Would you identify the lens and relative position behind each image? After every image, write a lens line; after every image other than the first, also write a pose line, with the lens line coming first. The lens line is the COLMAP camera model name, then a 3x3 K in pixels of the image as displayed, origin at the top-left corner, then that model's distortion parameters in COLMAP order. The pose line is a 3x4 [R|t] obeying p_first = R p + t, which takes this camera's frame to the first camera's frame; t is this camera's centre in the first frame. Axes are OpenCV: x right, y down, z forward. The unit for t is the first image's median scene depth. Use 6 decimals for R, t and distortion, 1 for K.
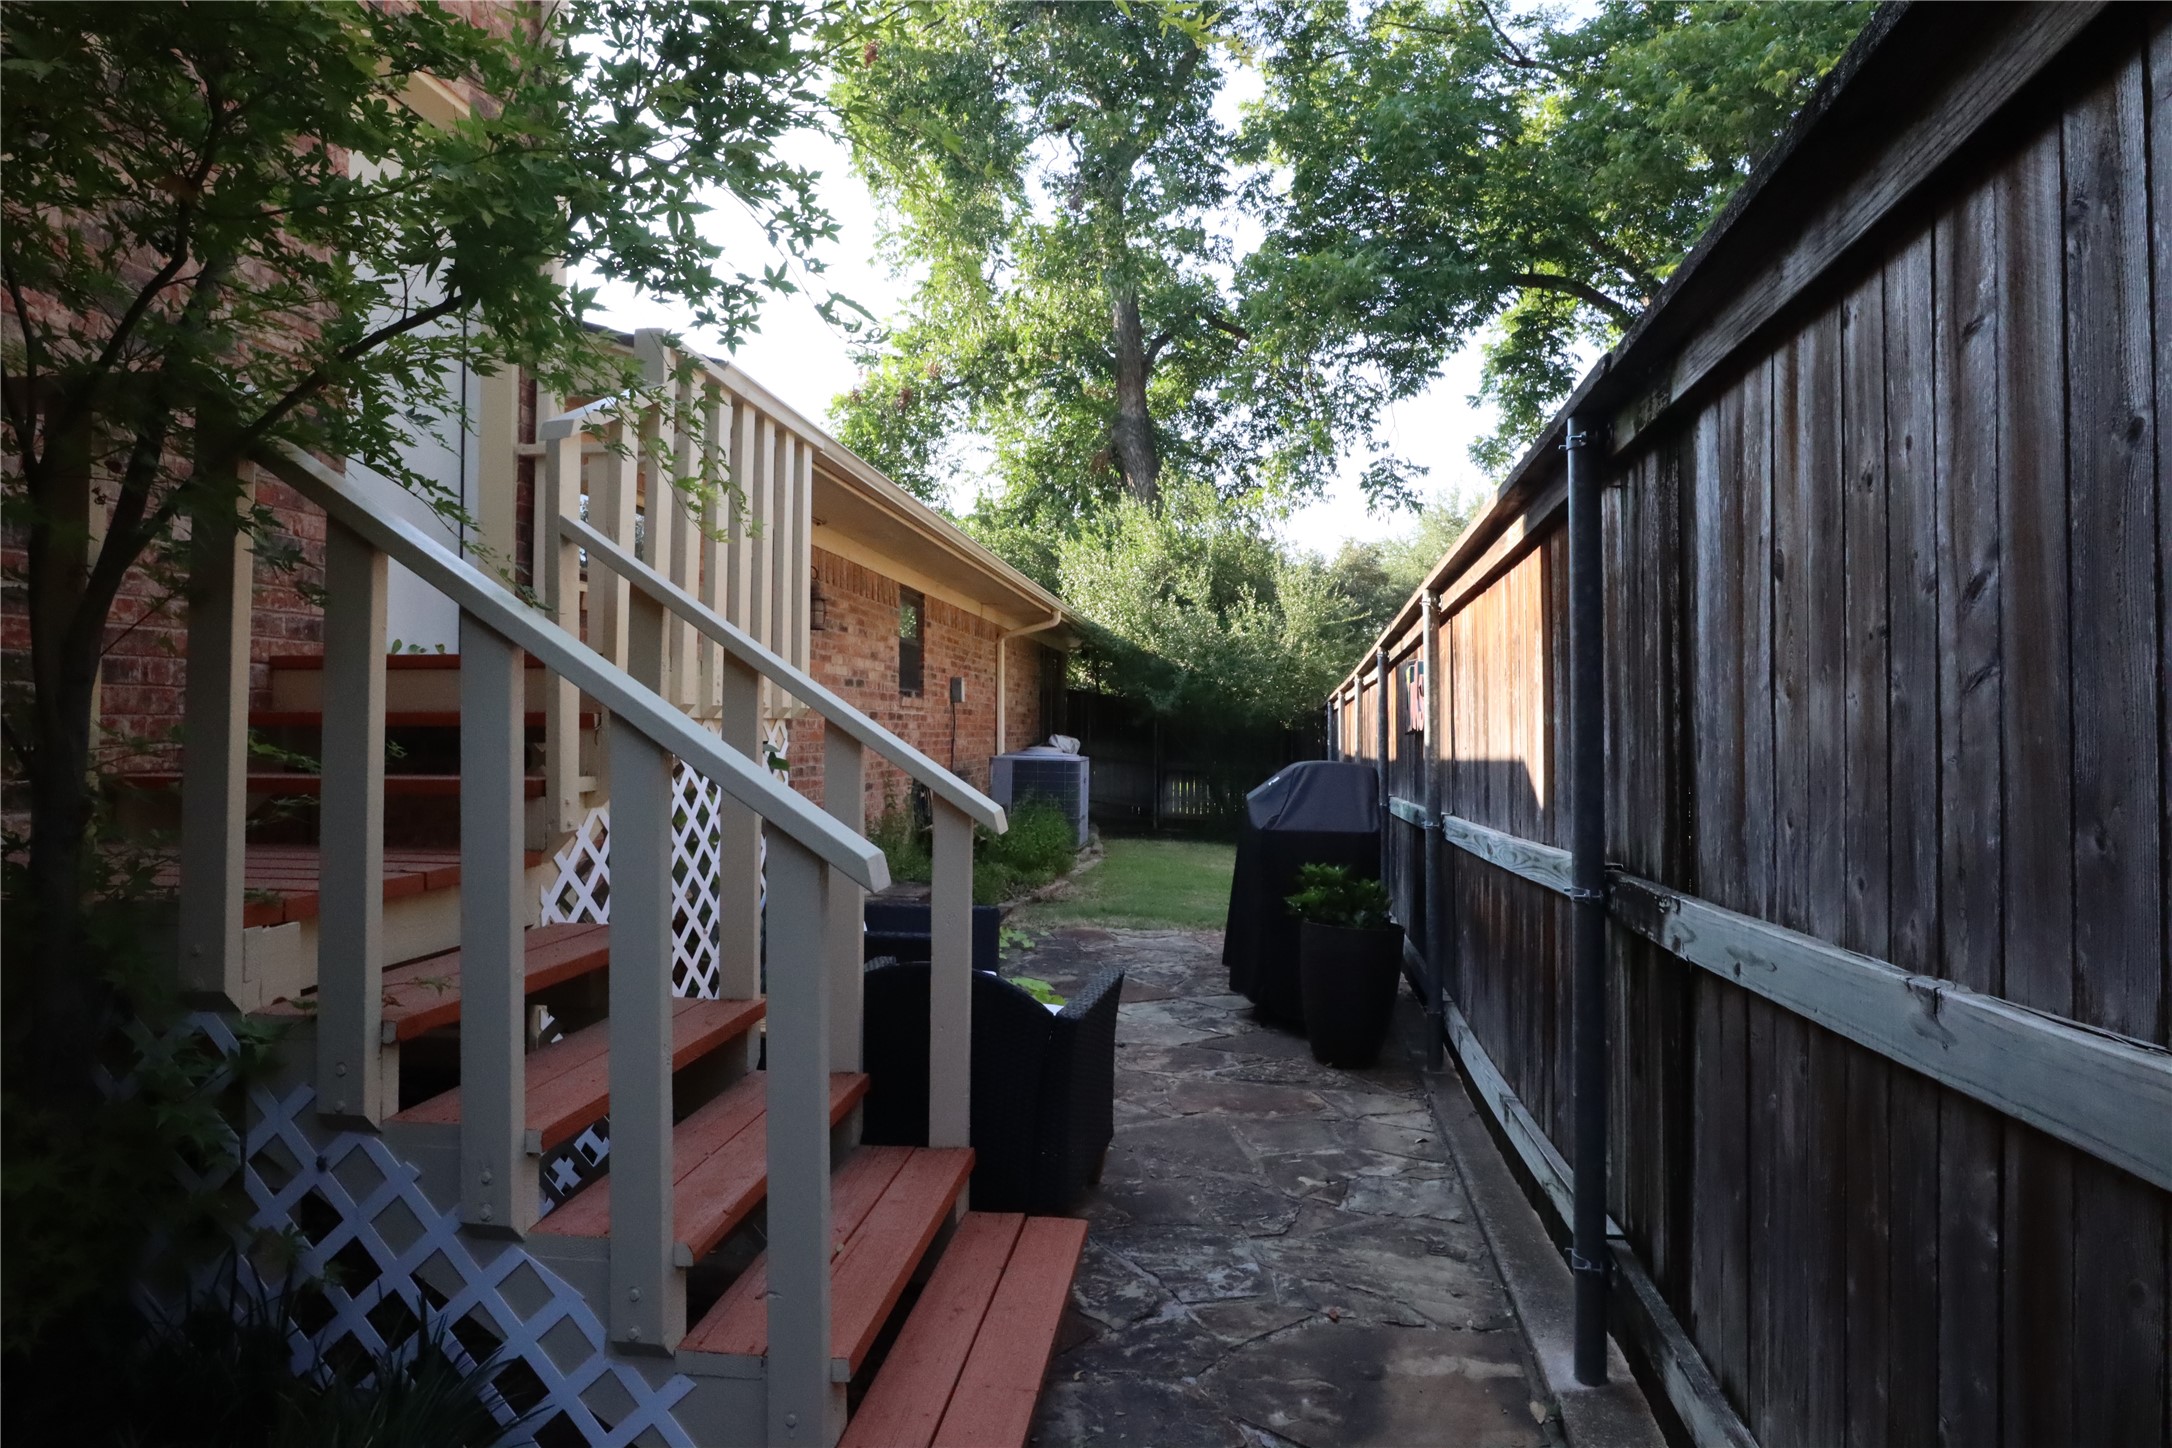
lens RADIAL K [[1298.7, 0, 1086.0], [0, 1298.7, 724.0], [0, 0, 1]] dist [-0.030306, -0.000174]
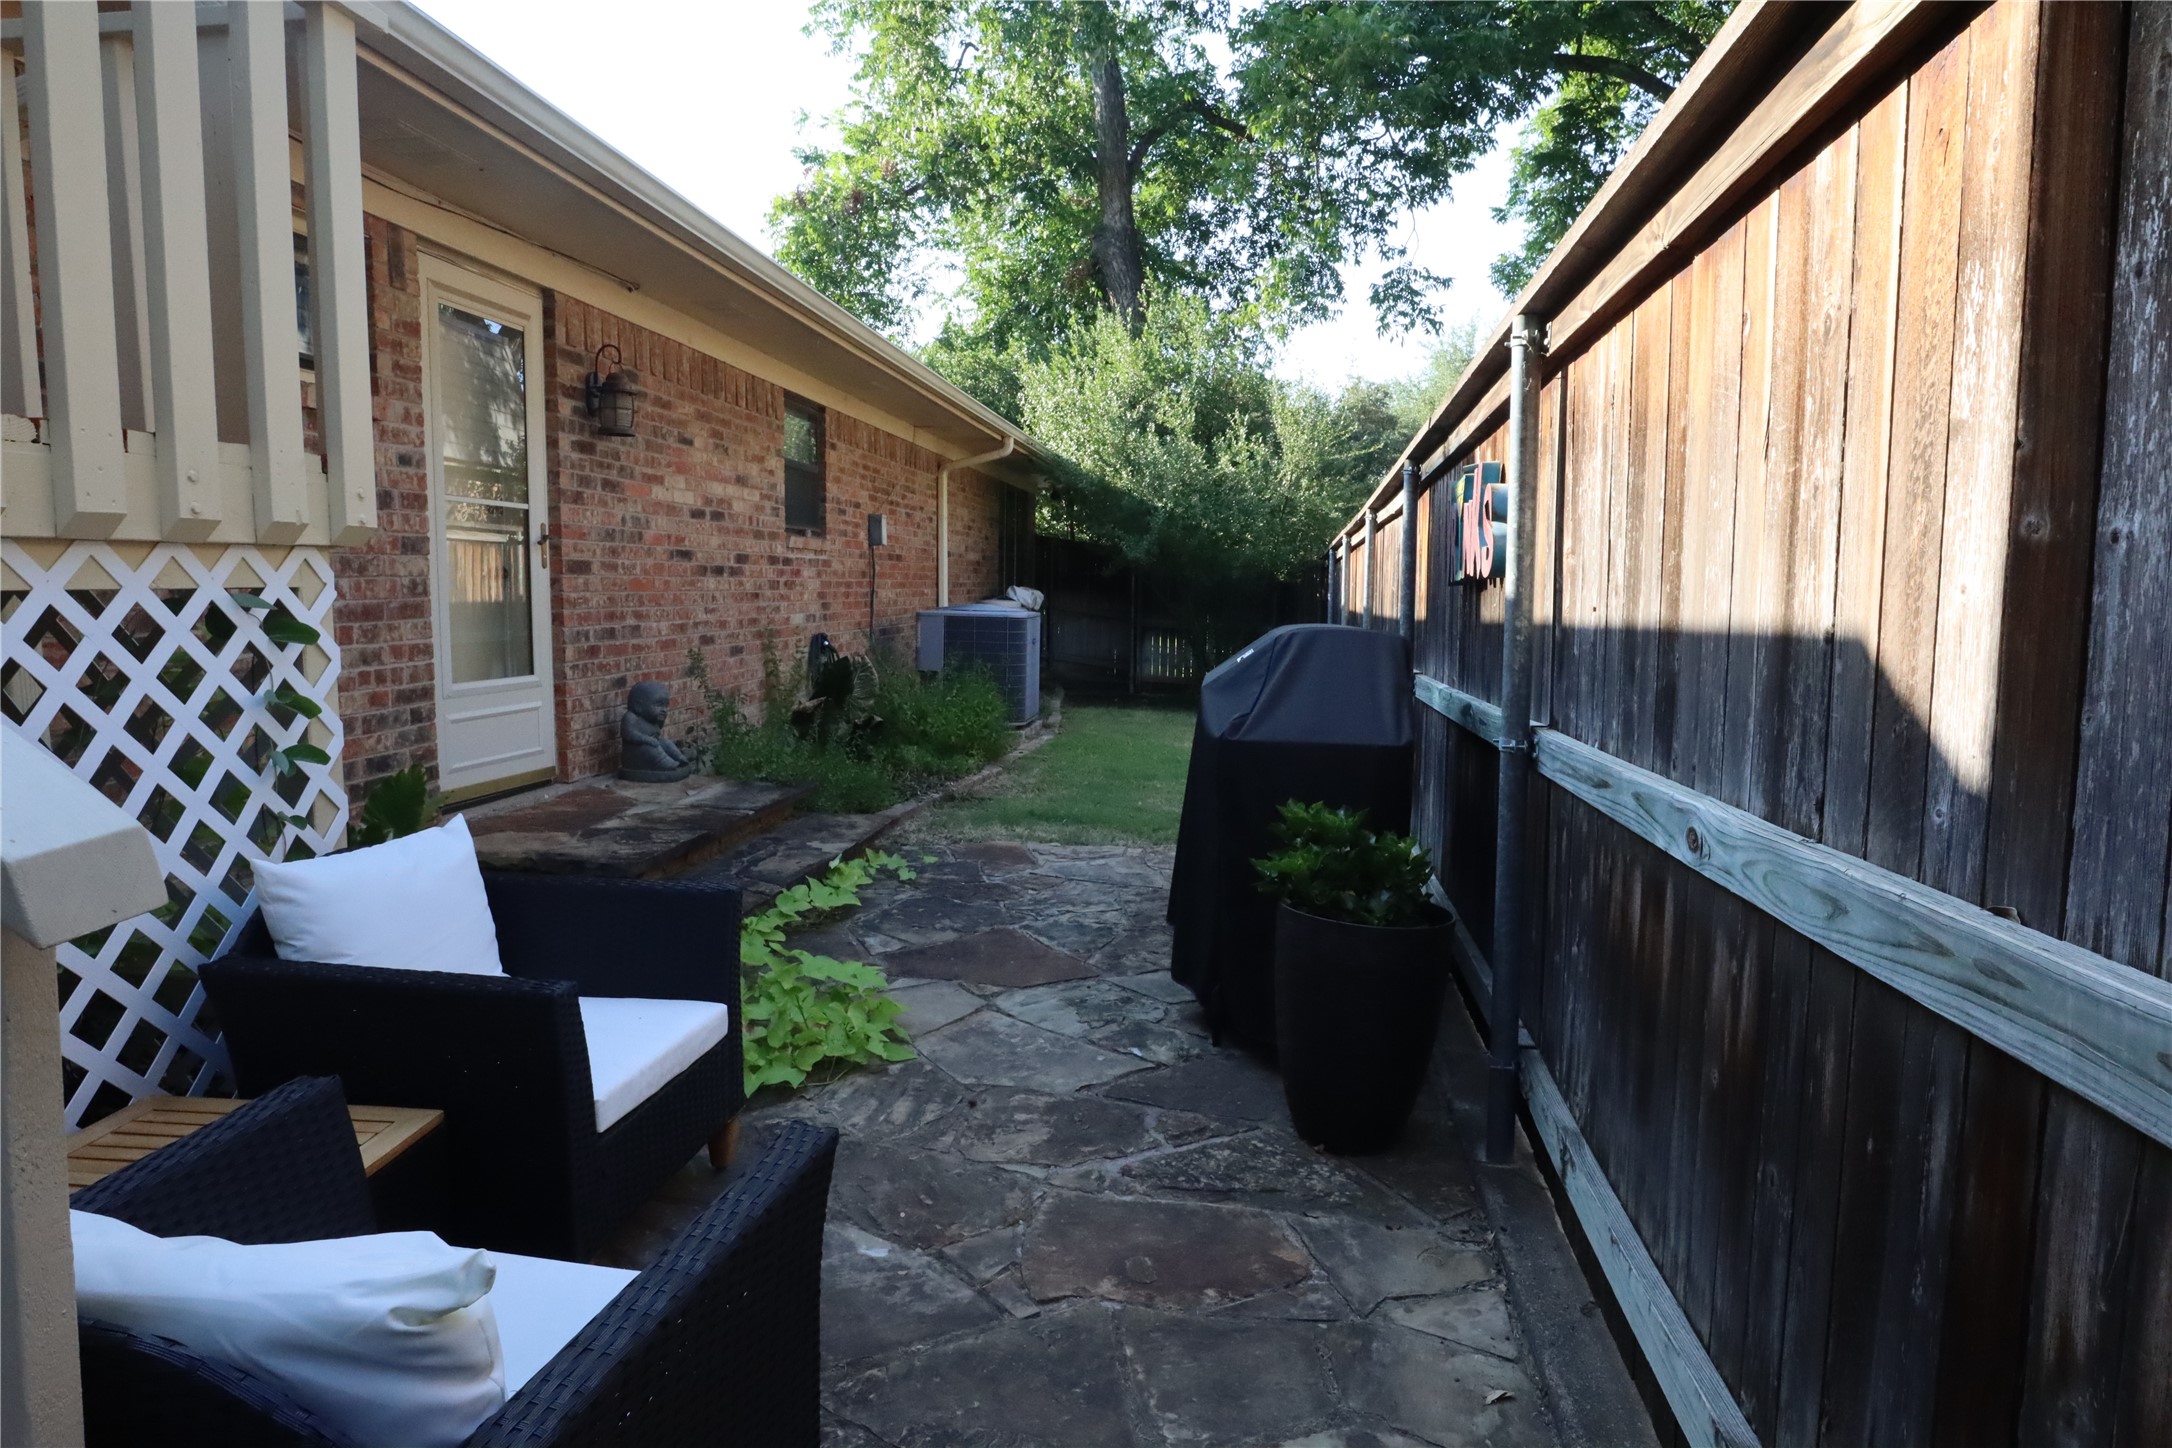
lens RADIAL K [[1240.8, 0, 1090.6], [0, 1240.8, 718.9], [0, 0, 1]] dist [-0.046368, 0.027140]
pose [[0.999976, 0.006449, -0.002584, 0.030276], [-0.006117, 0.993612, 0.112685, 0.002700], [0.003295, -0.112666, 0.993627, 0.166950]]
